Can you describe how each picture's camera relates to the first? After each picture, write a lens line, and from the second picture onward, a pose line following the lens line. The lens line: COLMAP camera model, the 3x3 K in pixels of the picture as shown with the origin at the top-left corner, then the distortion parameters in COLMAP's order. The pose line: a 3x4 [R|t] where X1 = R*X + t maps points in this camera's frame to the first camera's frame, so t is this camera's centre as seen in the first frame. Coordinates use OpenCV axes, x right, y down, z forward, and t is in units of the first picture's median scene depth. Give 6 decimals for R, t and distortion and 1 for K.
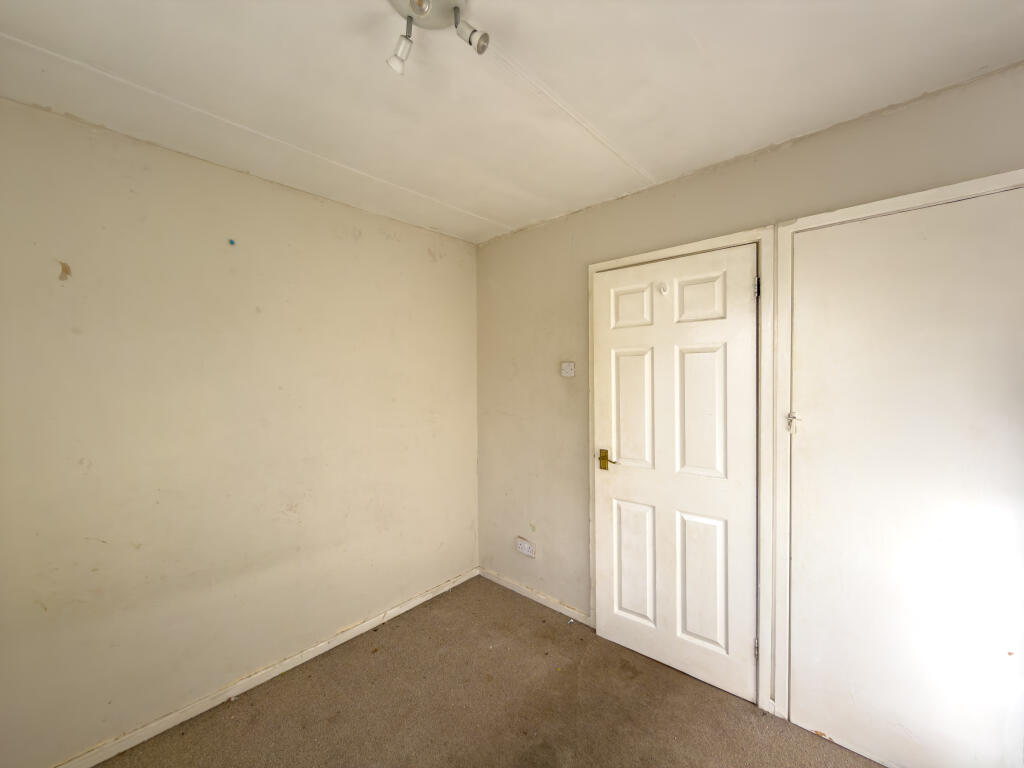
lens RADIAL K [[411.7, 0, 511.3], [0, 411.7, 384.4], [0, 0, 1]] dist [-0.001216, 0.000474]
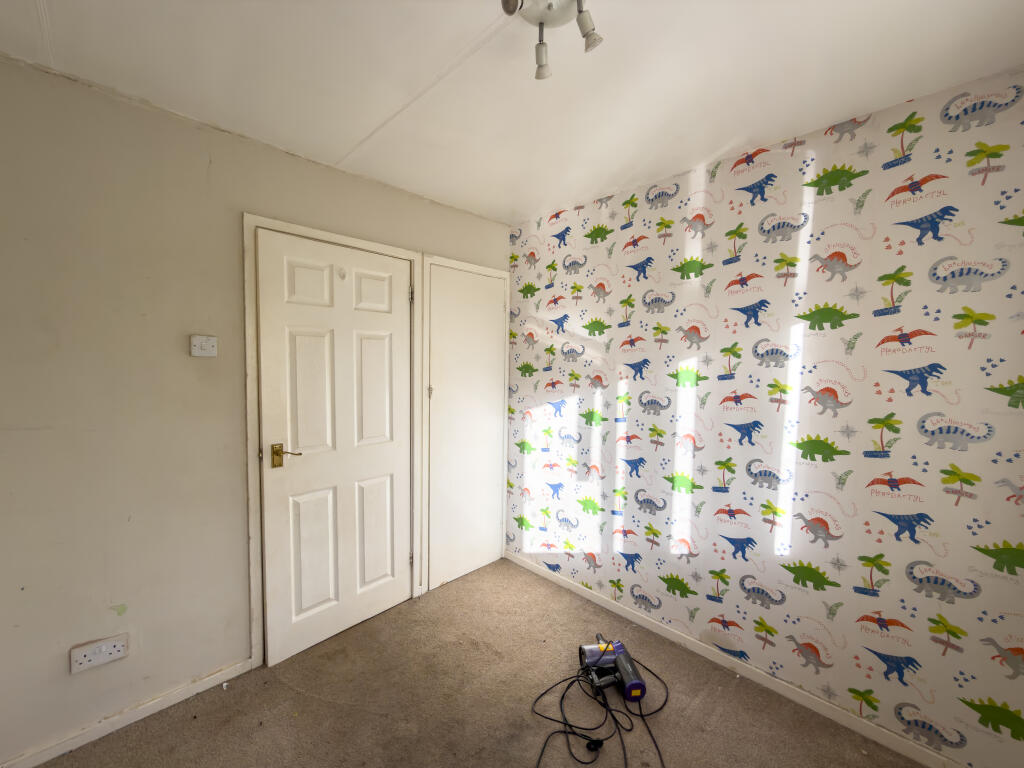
lens RADIAL K [[411.7, 0, 511.9], [0, 411.7, 385.3], [0, 0, 1]] dist [-0.001216, 0.000474]
pose [[0.046029, -0.045932, 0.997884, -0.640351], [0.005195, 0.998940, 0.045741, 0.001354], [-0.998927, 0.003079, 0.046218, 0.516681]]
